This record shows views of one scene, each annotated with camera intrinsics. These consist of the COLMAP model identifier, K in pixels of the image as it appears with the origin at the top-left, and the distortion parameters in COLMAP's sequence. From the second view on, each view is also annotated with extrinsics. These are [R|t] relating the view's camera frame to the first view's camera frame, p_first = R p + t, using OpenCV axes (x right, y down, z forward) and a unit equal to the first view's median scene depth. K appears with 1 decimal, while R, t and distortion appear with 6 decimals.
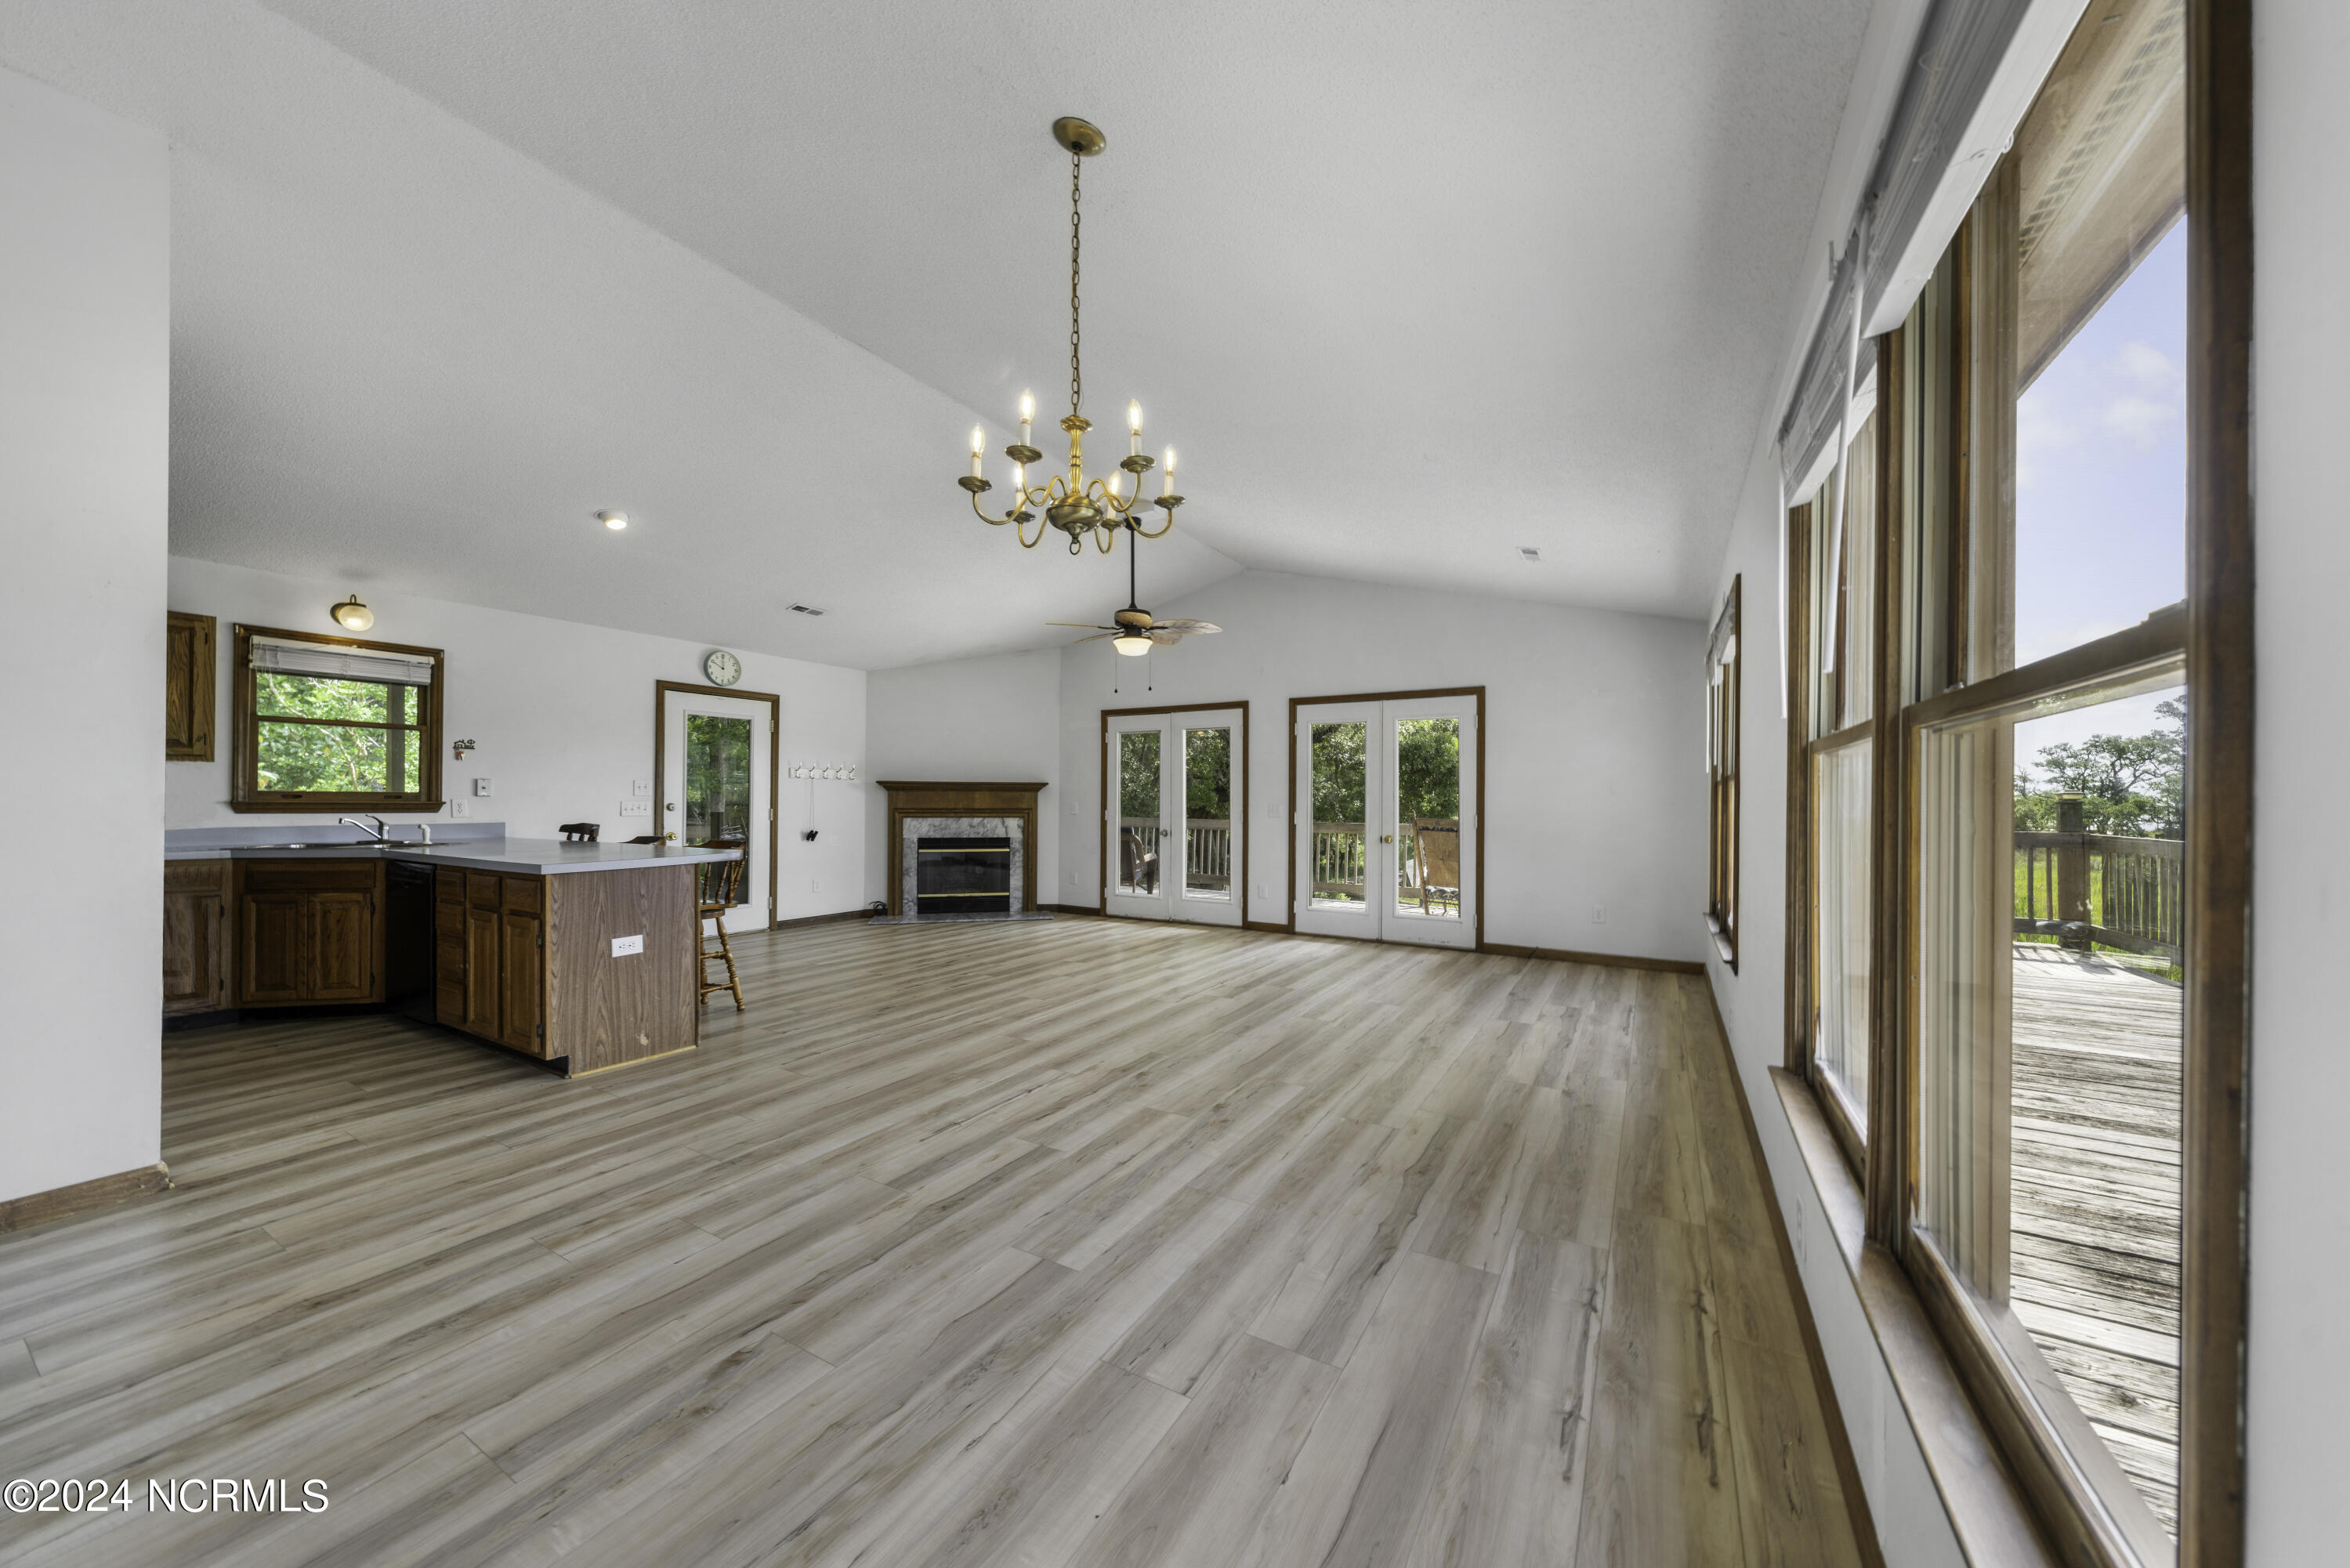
lens RADIAL K [[805.3, 0, 1175.5], [0, 805.3, 816.1], [0, 0, 1]] dist [-0.000836, -0.000341]
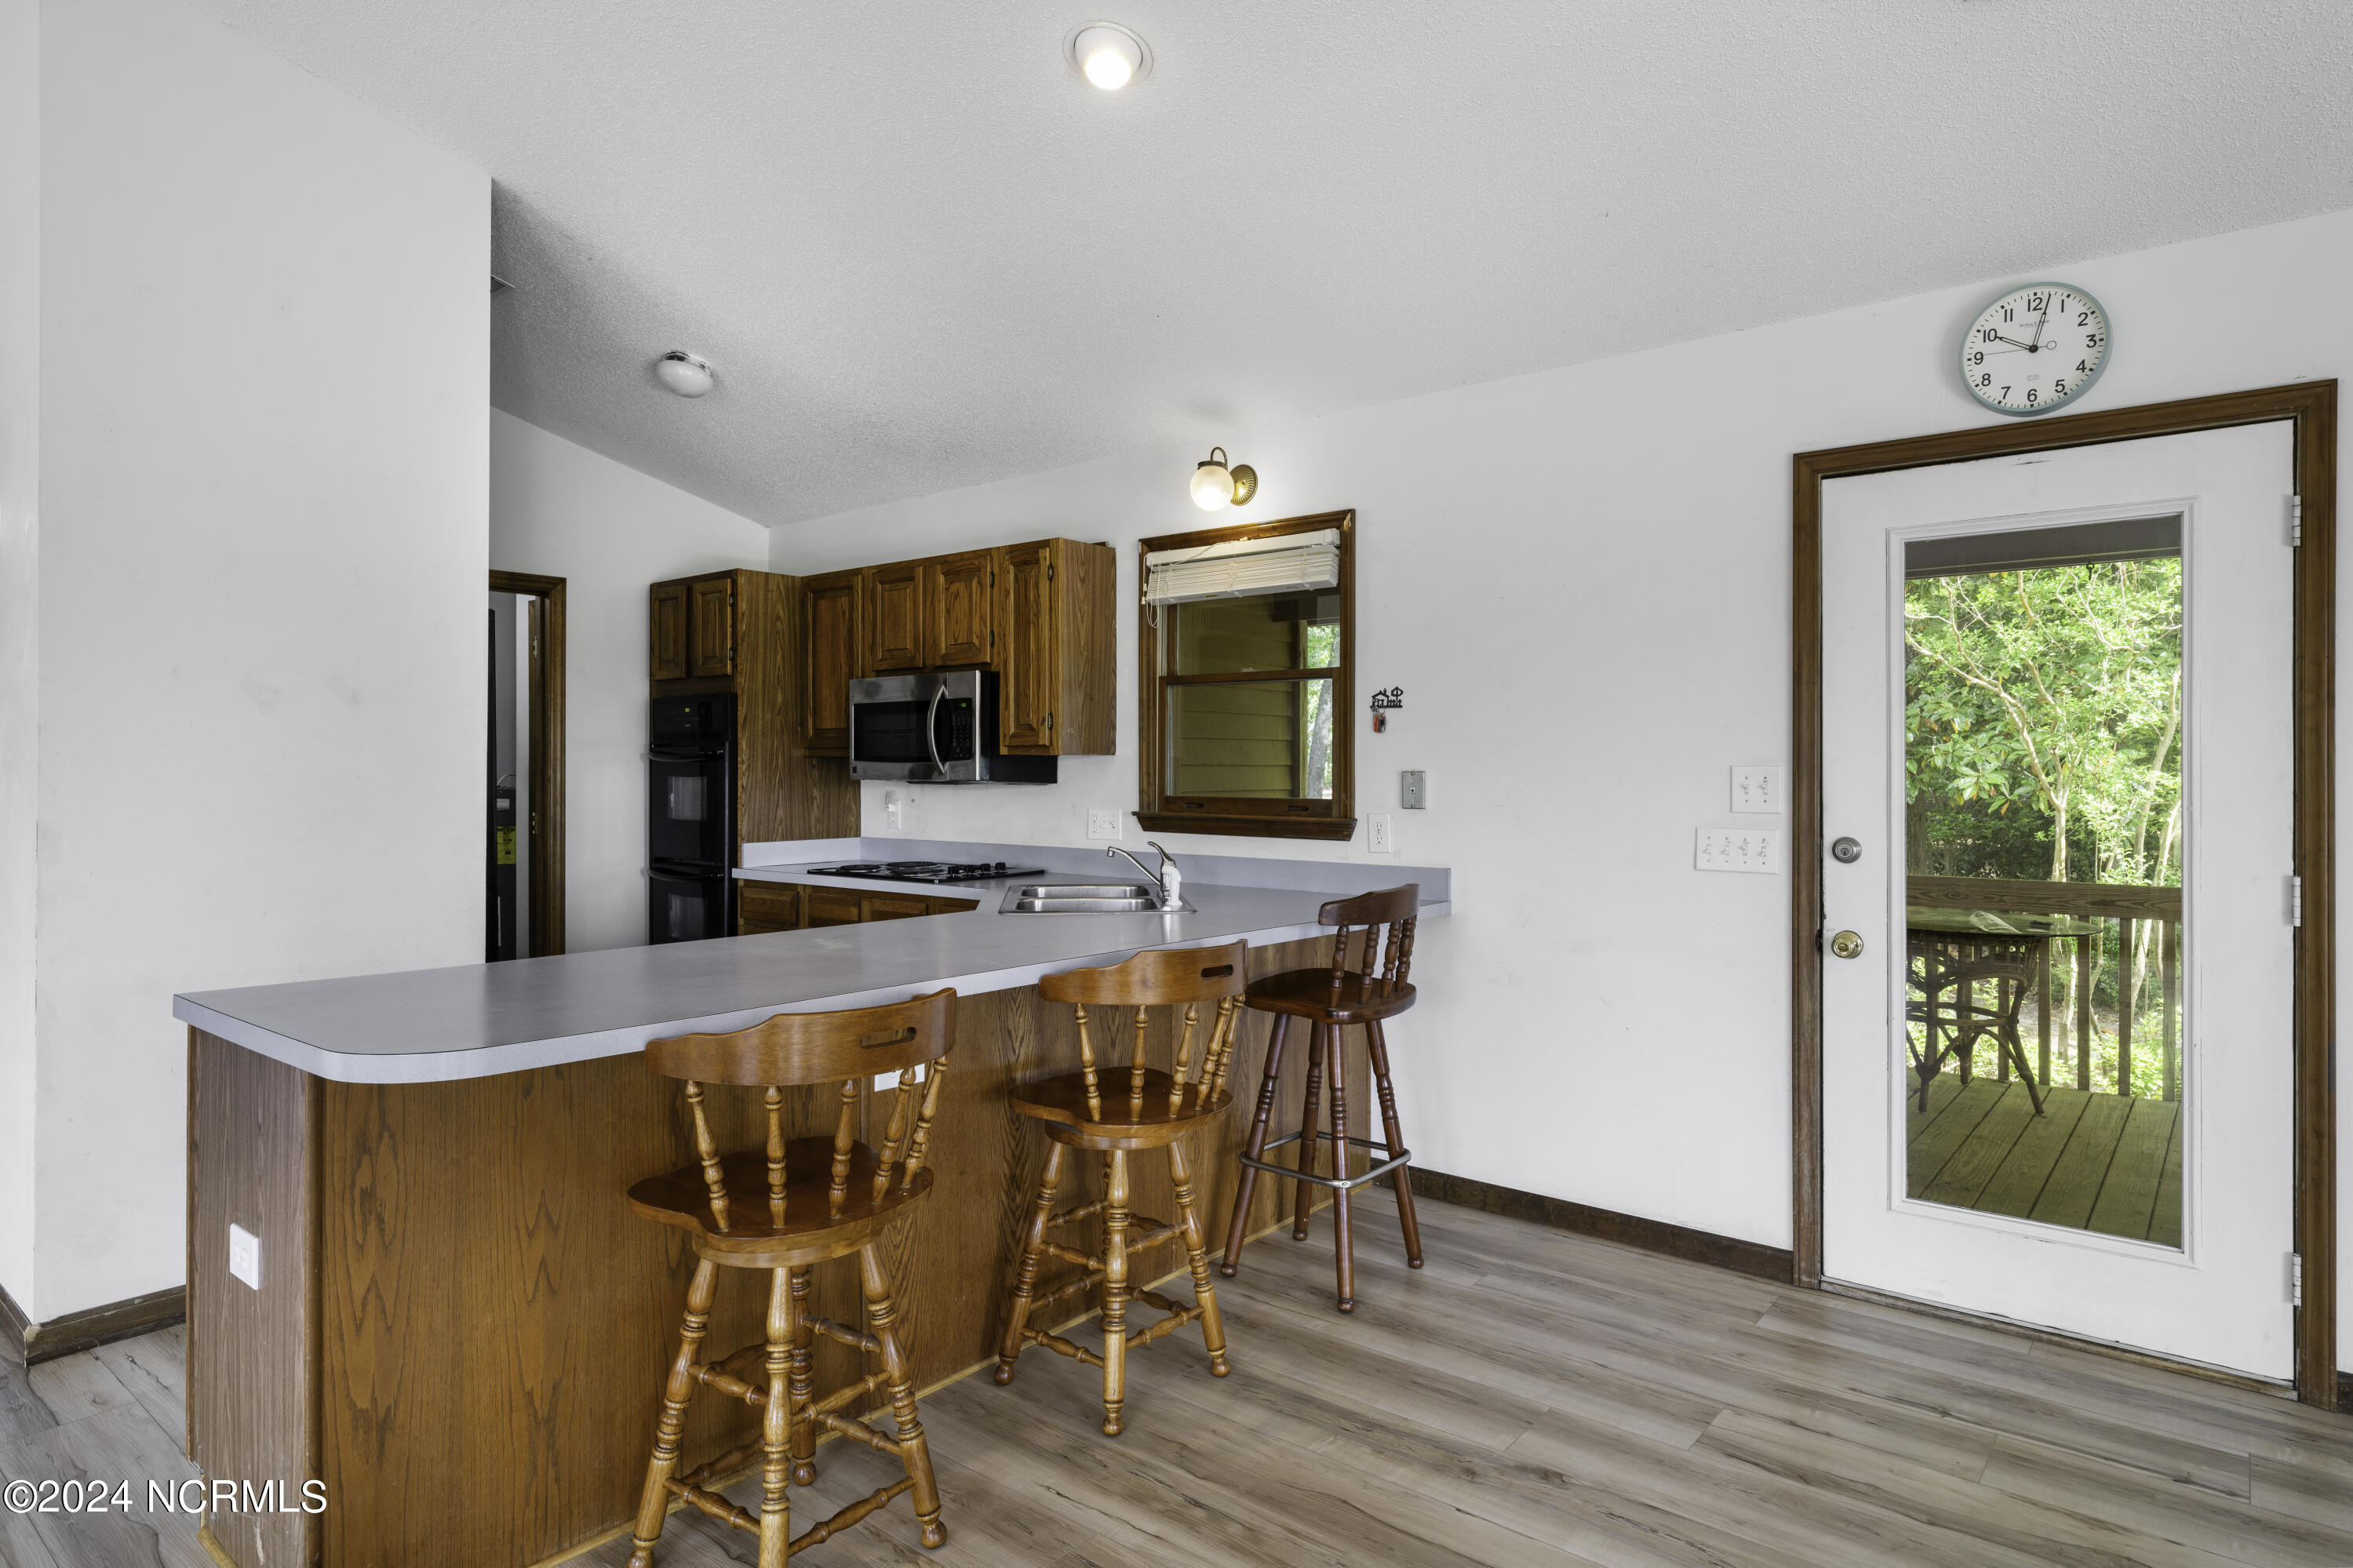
lens RADIAL K [[1293.0, 0, 1184.9], [0, 1293.0, 769.7], [0, 0, 1]] dist [-0.004819, 0.002111]
pose [[-0.146748, -0.007079, -0.989149, -0.119716], [-0.022964, 0.999729, -0.003748, -0.043129], [0.988907, 0.022164, -0.146871, 1.023818]]
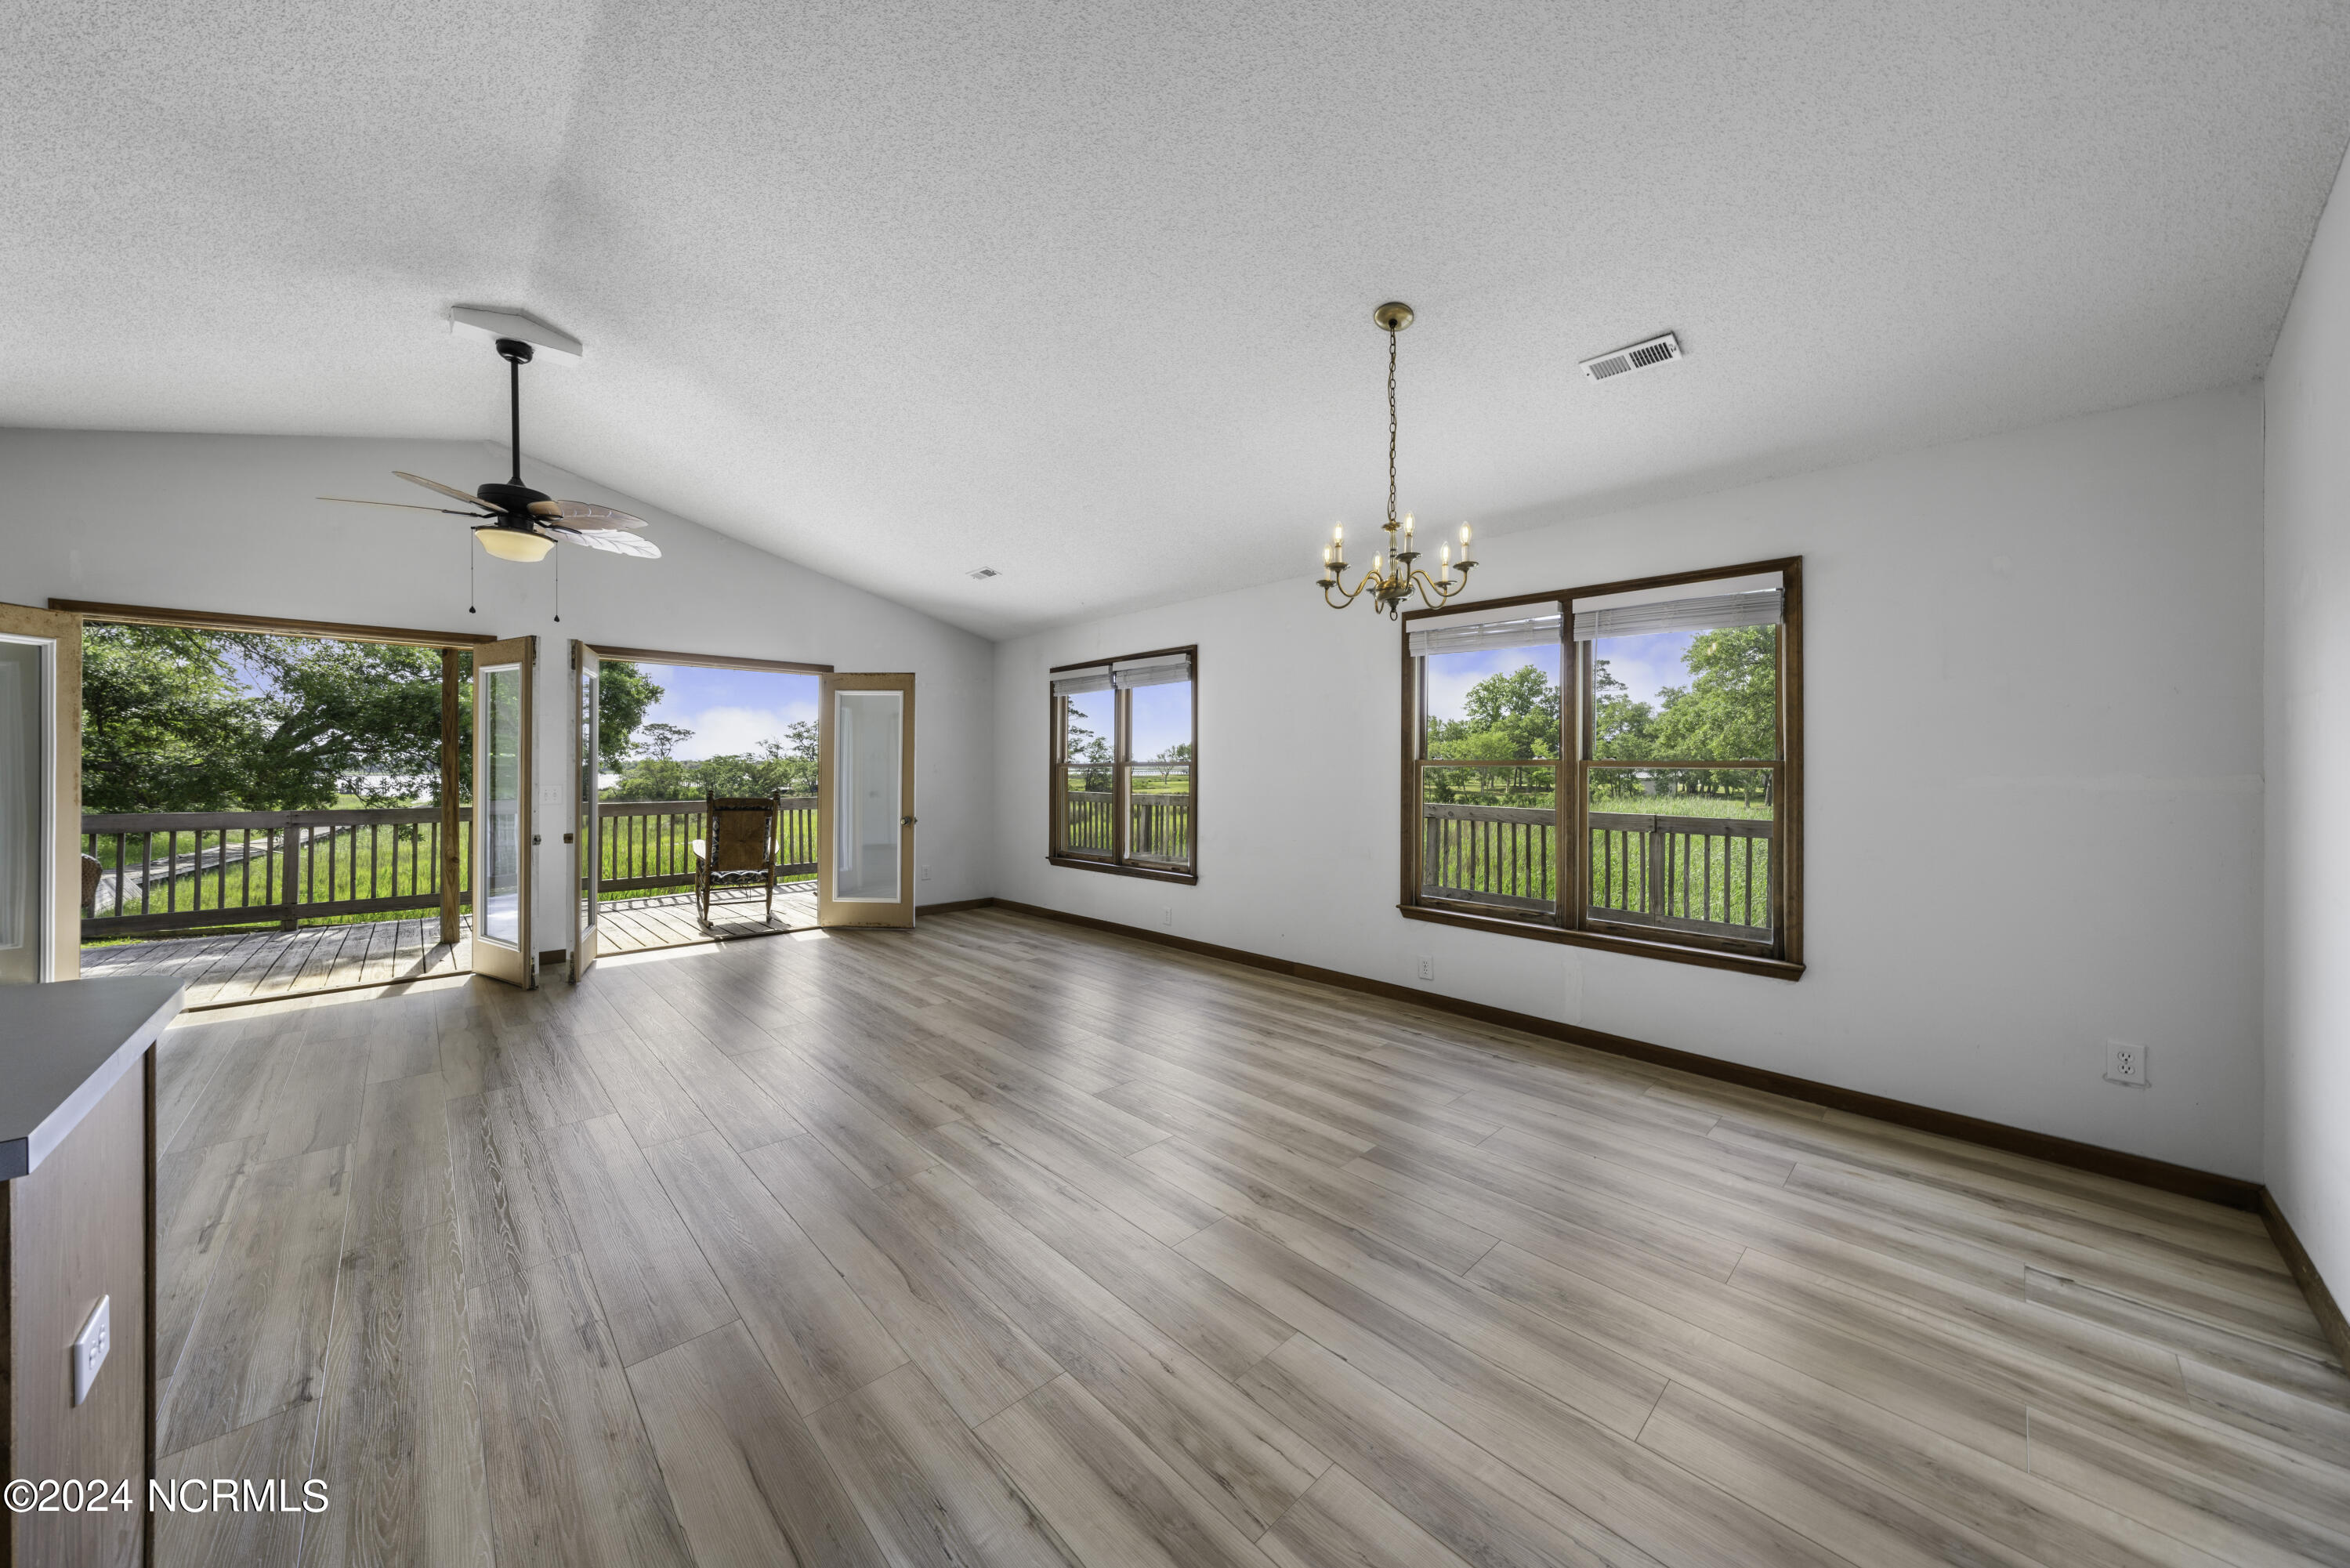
lens RADIAL K [[805.3, 0, 1184.9], [0, 805.3, 766.2], [0, 0, 1]] dist [-0.000836, -0.000341]
pose [[0.266222, -0.004423, 0.963902, -0.589497], [0.017555, 0.999846, -0.000261, -0.031563], [-0.963752, 0.016991, 0.266259, 0.362936]]
